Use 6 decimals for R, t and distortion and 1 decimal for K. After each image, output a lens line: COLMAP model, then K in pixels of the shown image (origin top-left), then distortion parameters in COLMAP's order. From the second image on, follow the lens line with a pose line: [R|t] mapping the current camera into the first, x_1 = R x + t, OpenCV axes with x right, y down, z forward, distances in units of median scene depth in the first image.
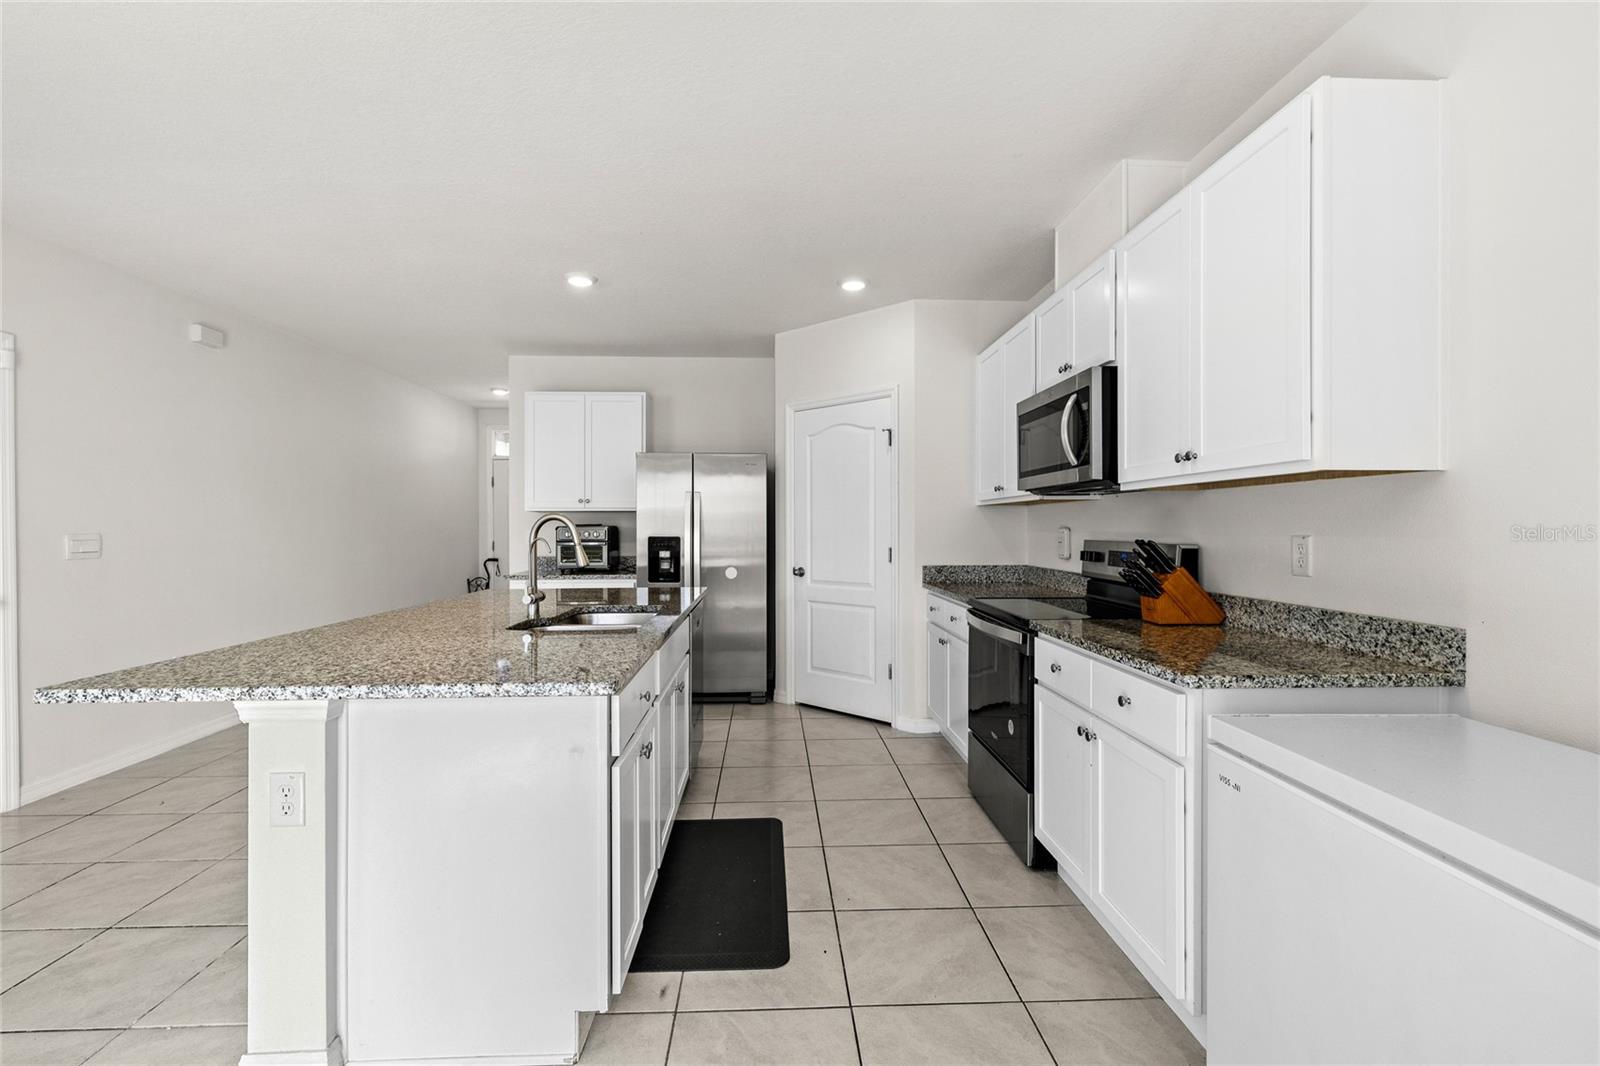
lens RADIAL K [[696.7, 0, 795.6], [0, 696.7, 534.4], [0, 0, 1]] dist [0.000041, 0.000175]
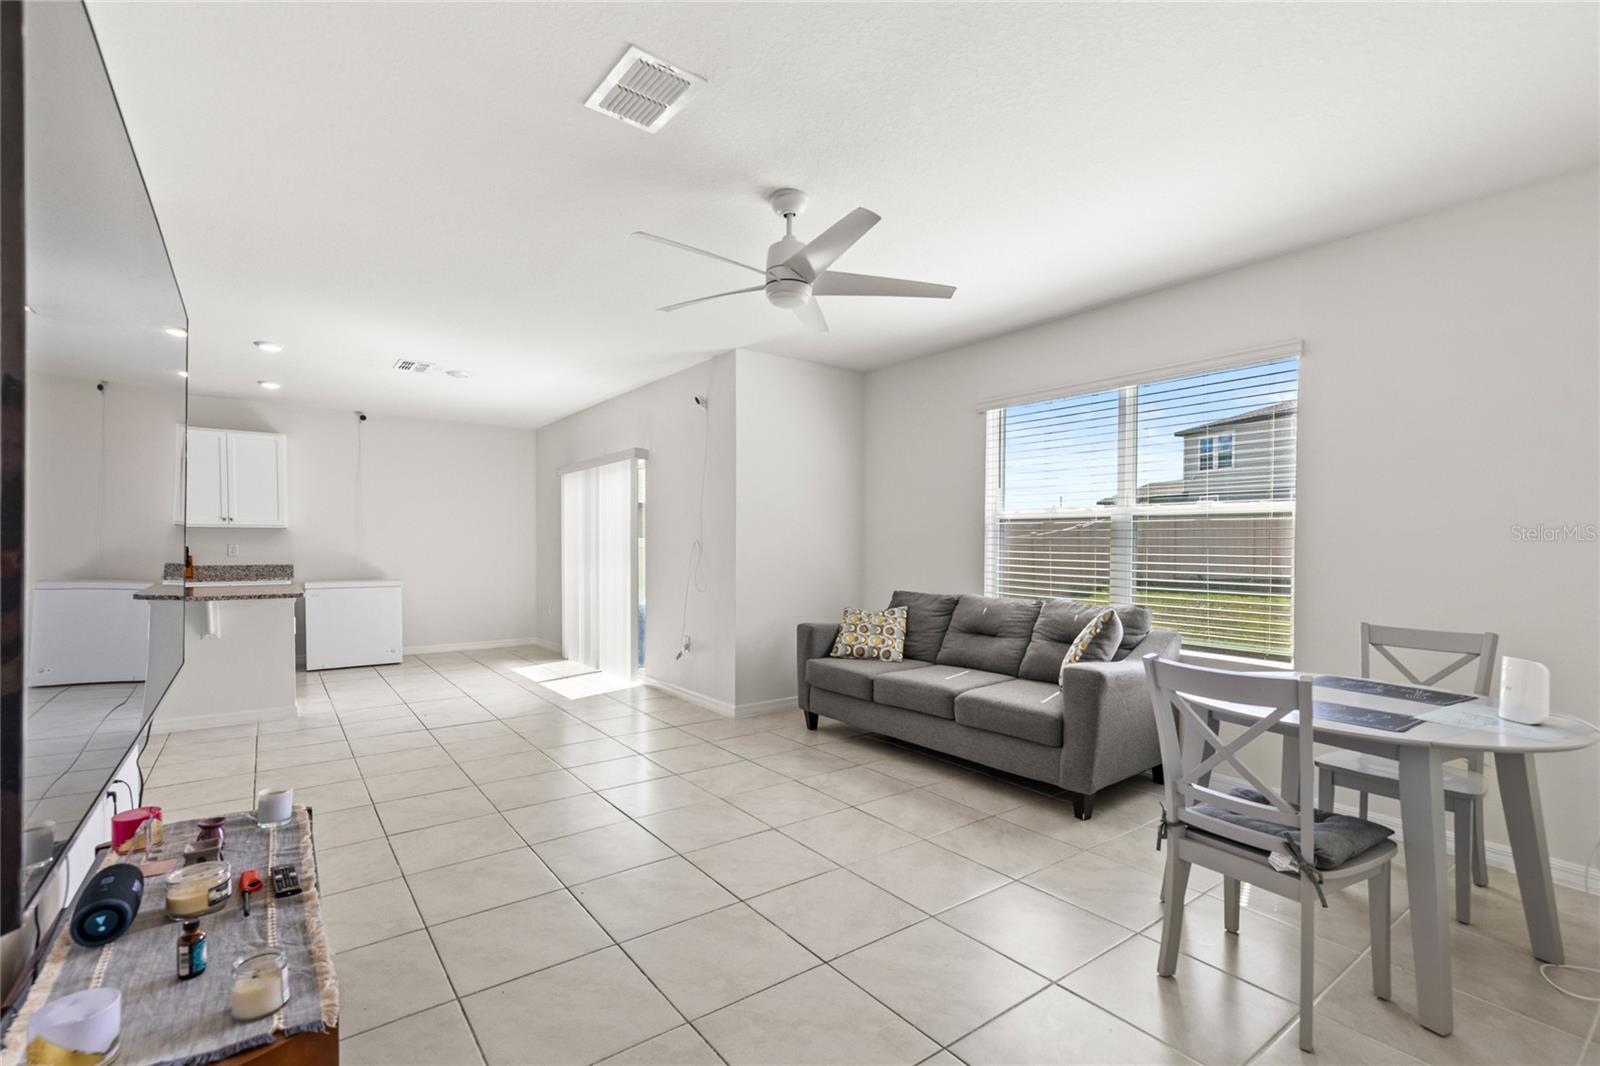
lens RADIAL K [[718.2, 0, 801.7], [0, 718.2, 562.7], [0, 0, 1]] dist [0.004620, 0.000020]
pose [[-0.563037, -0.022099, 0.826136, -2.817044], [0.006059, 0.999505, 0.030866, 0.001188], [-0.826410, 0.022385, -0.562624, 0.541200]]
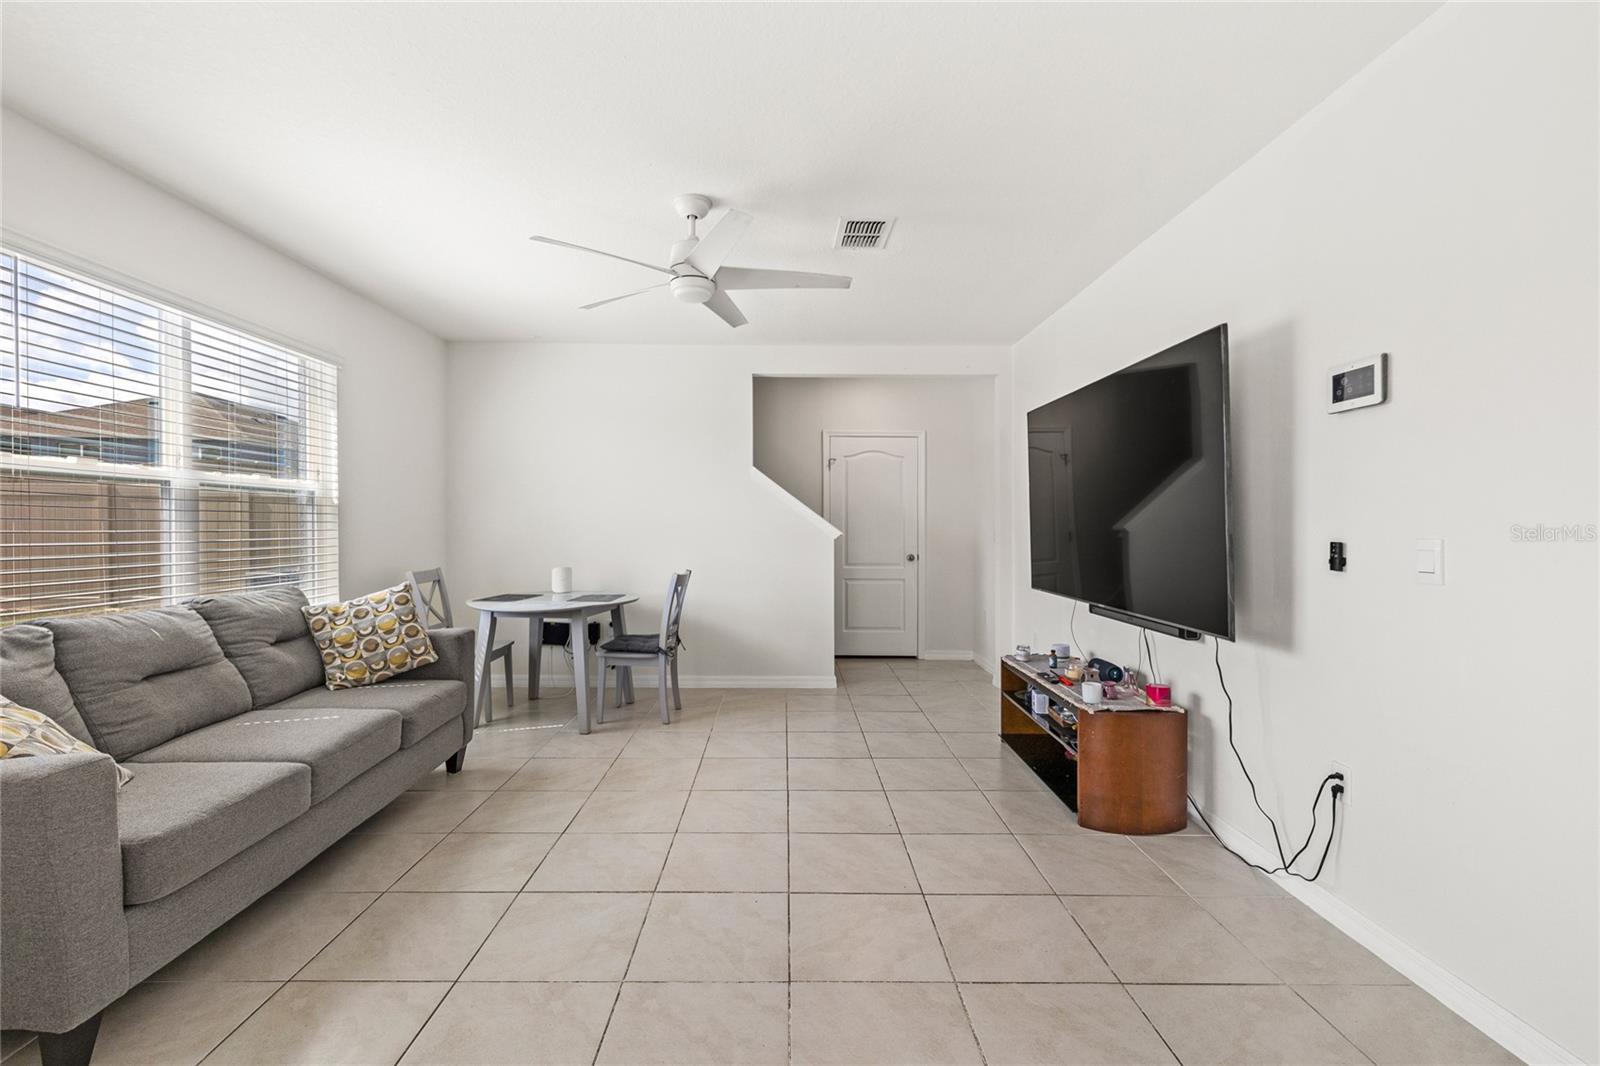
lens RADIAL K [[696.7, 0, 802.6], [0, 696.7, 530.5], [0, 0, 1]] dist [0.000041, 0.000175]
pose [[-0.022251, 0.008575, -0.999716, -0.766757], [-0.018437, 0.999790, 0.008986, 0.005153], [0.999582, 0.018632, -0.022088, 0.127767]]
